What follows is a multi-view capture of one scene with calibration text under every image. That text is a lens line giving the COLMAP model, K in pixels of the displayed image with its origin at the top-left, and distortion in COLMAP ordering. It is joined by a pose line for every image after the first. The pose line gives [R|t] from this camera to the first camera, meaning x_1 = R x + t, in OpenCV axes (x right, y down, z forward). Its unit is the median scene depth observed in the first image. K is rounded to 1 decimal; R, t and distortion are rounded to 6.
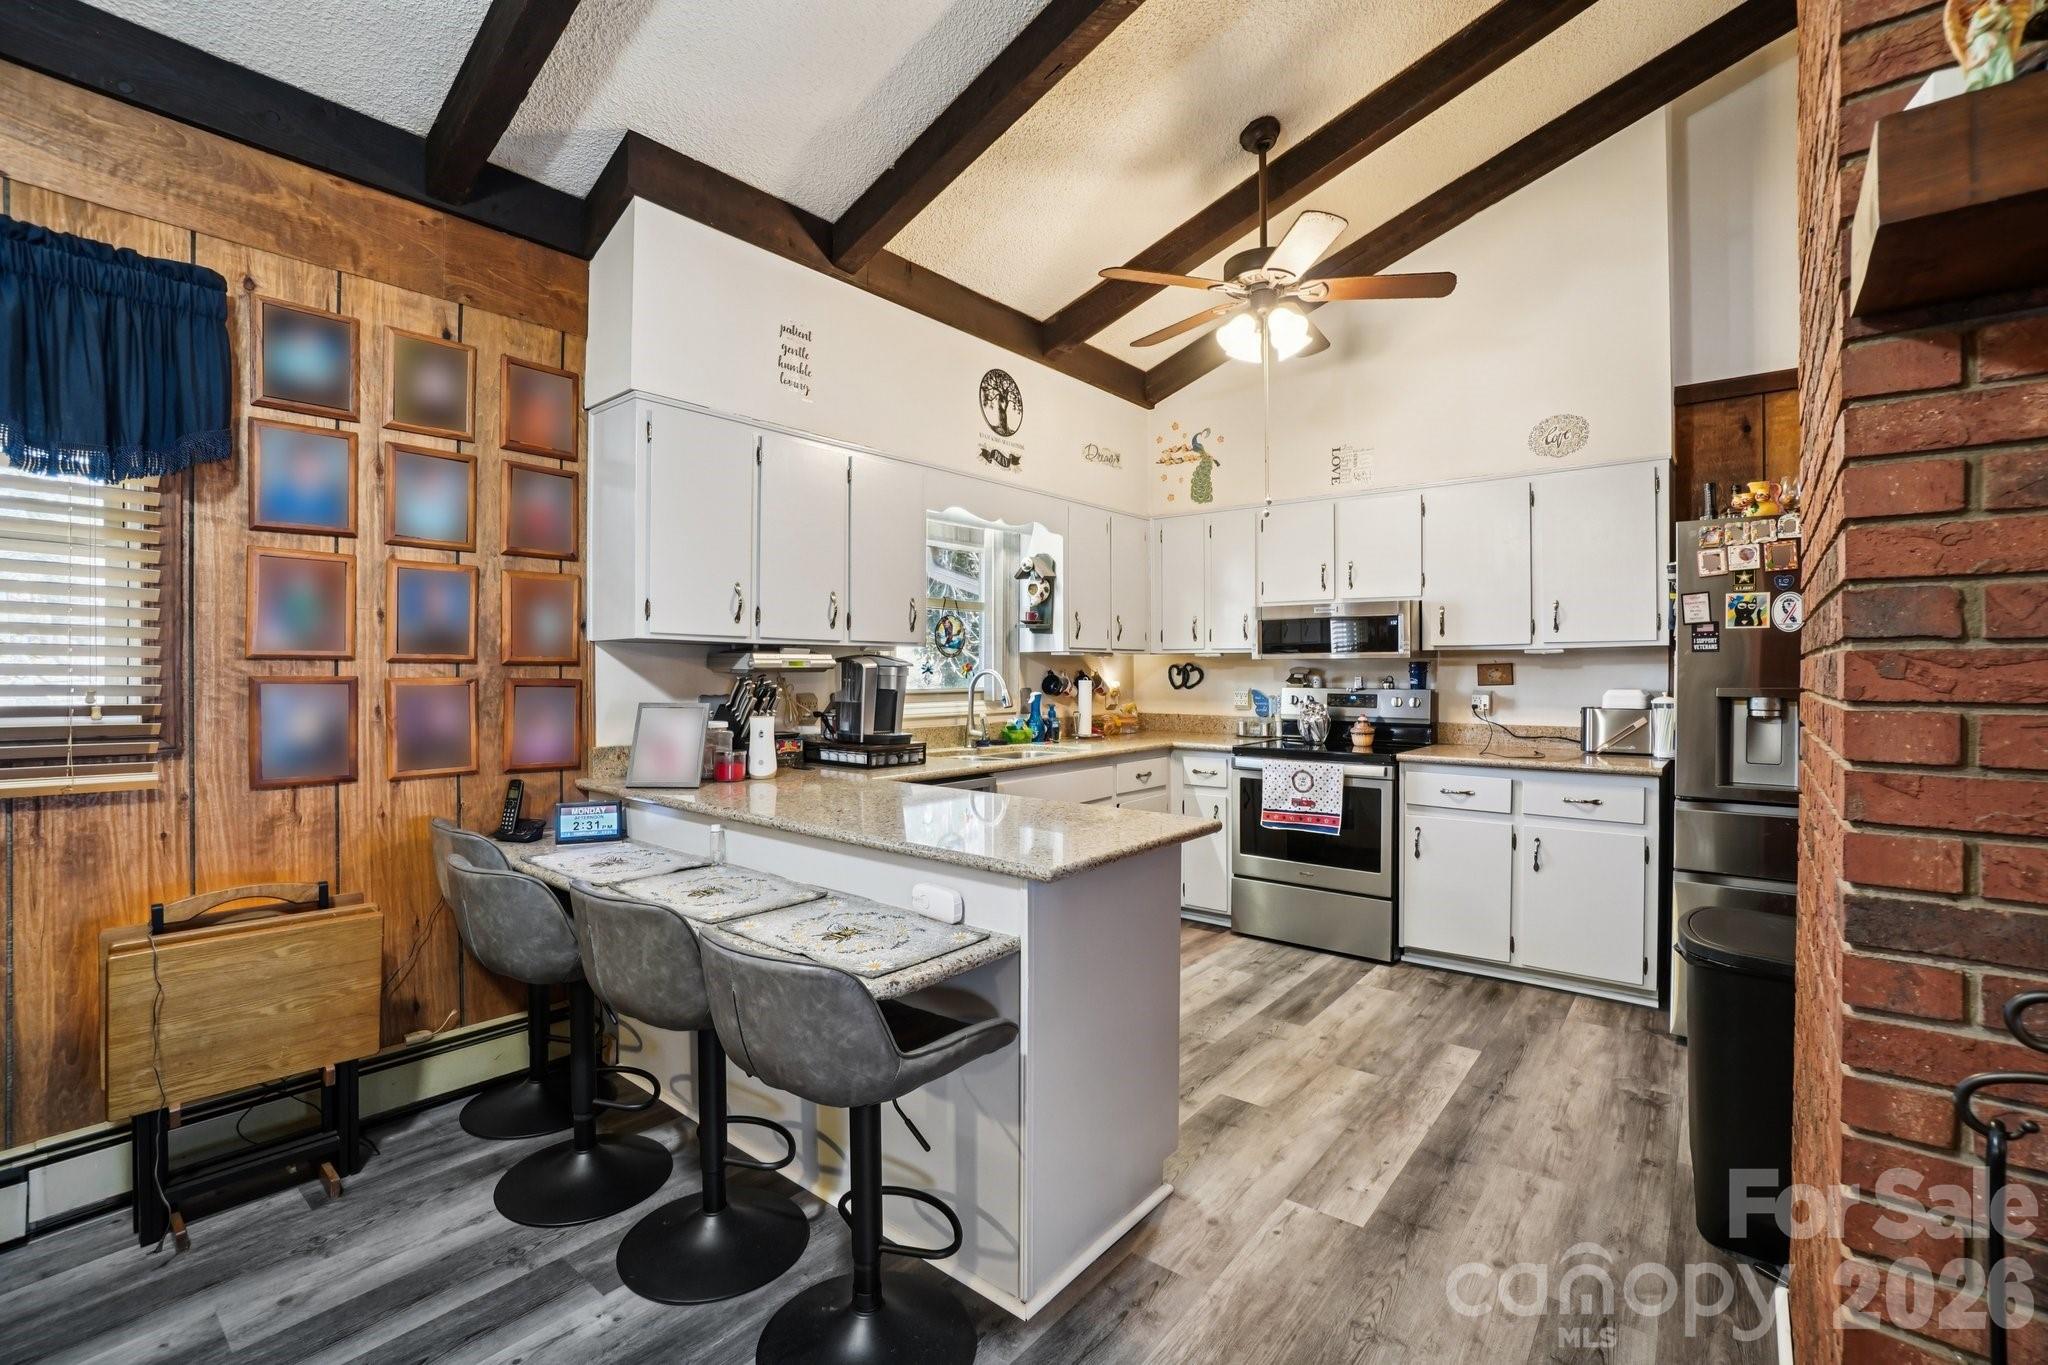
lens RADIAL K [[903.4, 0, 1015.6], [0, 903.4, 677.1], [0, 0, 1]] dist [-0.062888, 0.020323]
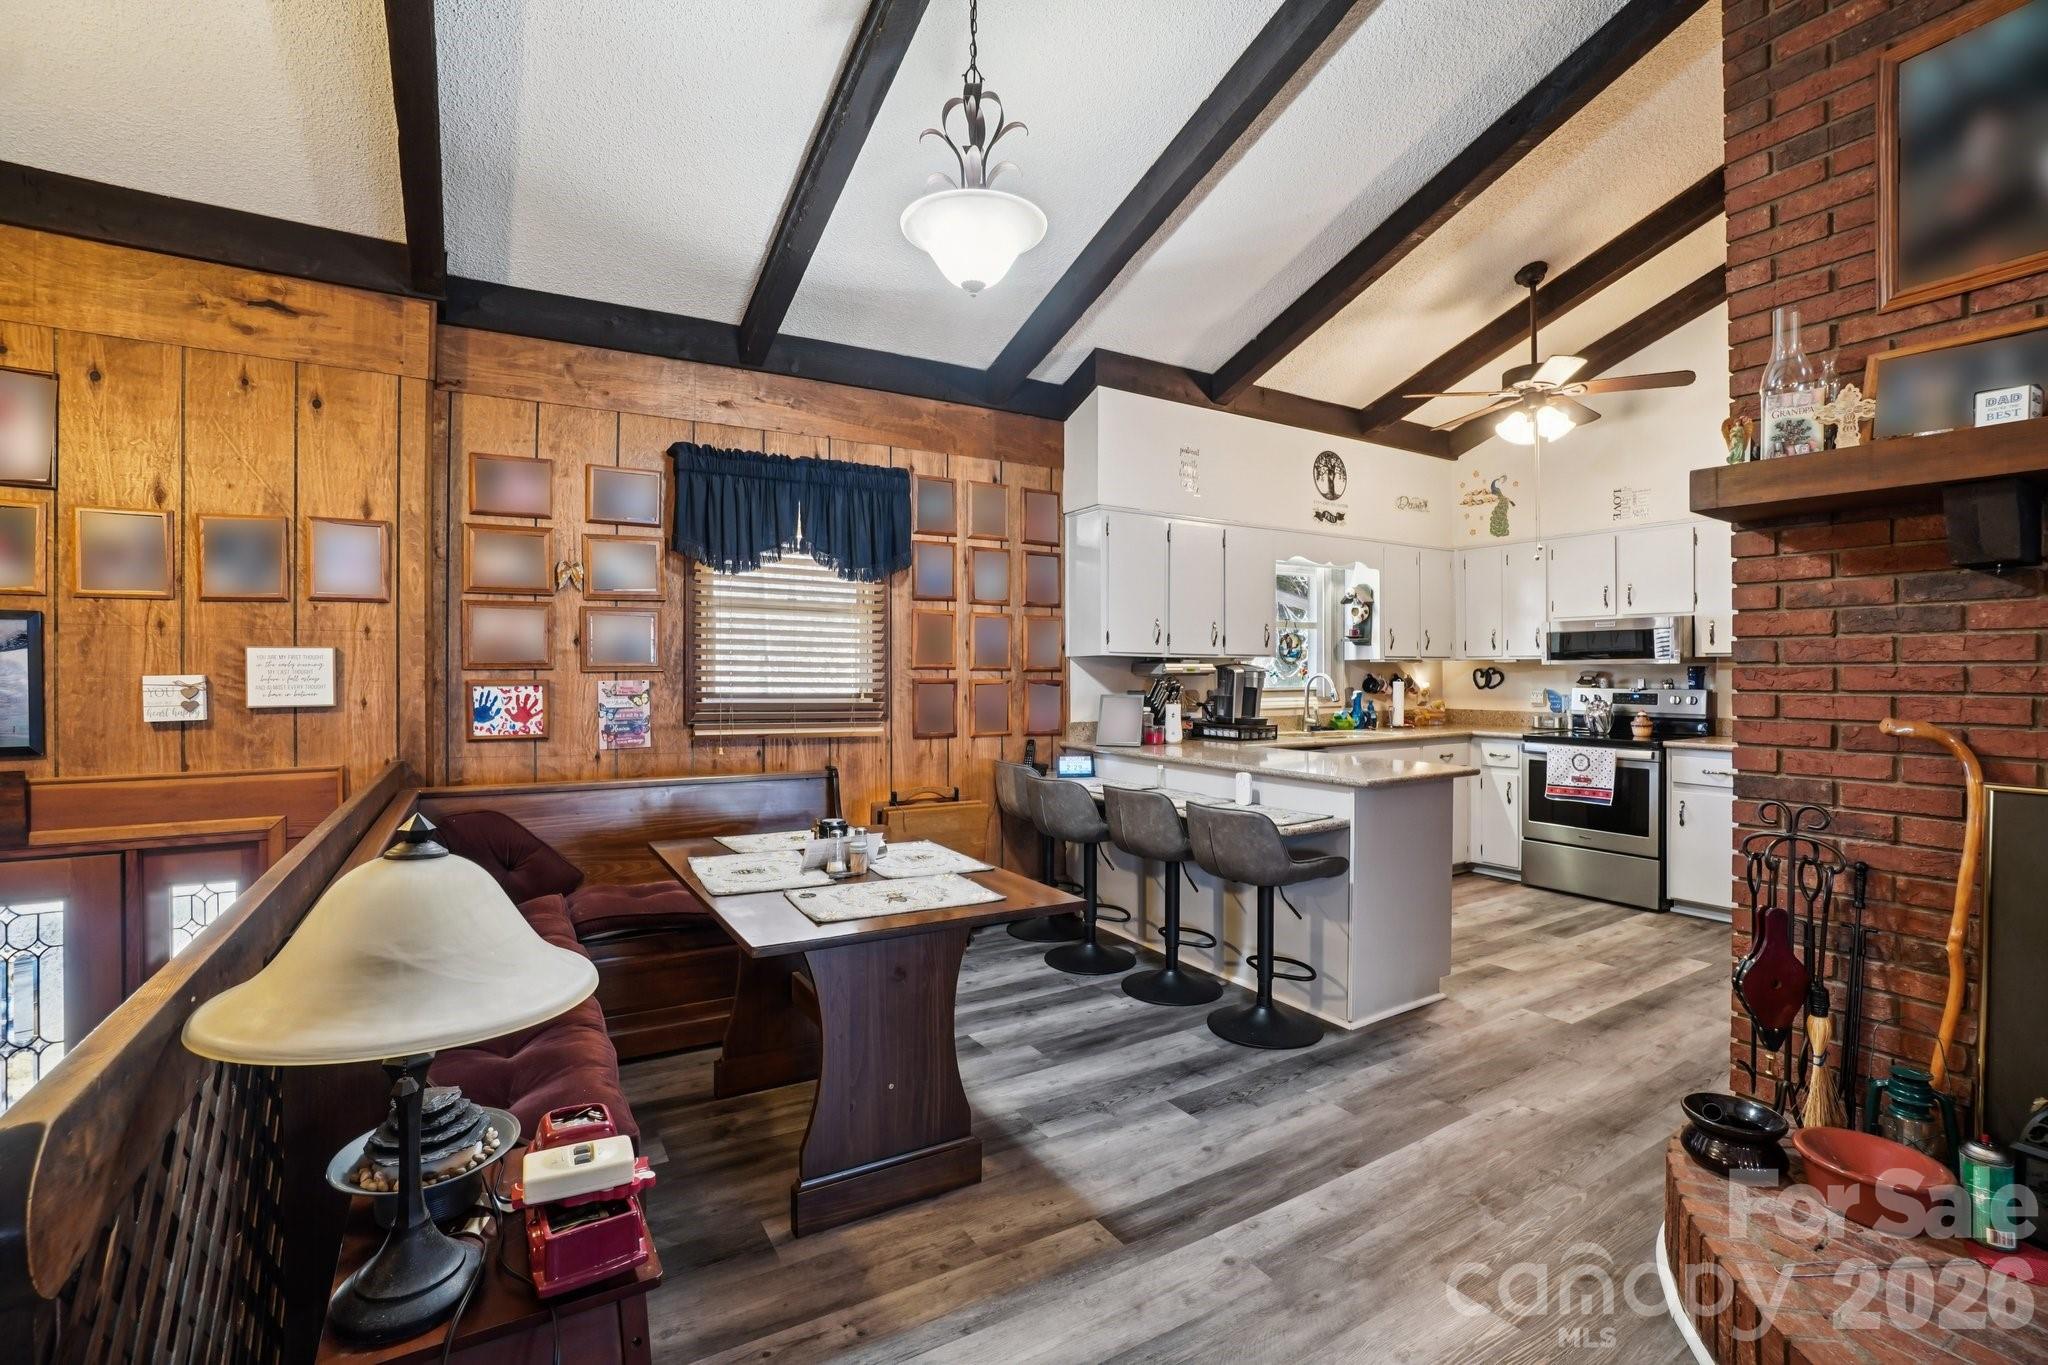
lens RADIAL K [[903.4, 0, 1015.6], [0, 903.4, 677.1], [0, 0, 1]] dist [-0.062888, 0.020323]
pose [[0.942657, -0.000038, -0.333763, -0.013358], [-0.000658, 0.999998, -0.001970, 0.000057], [0.333763, 0.002076, 0.942655, -0.446408]]
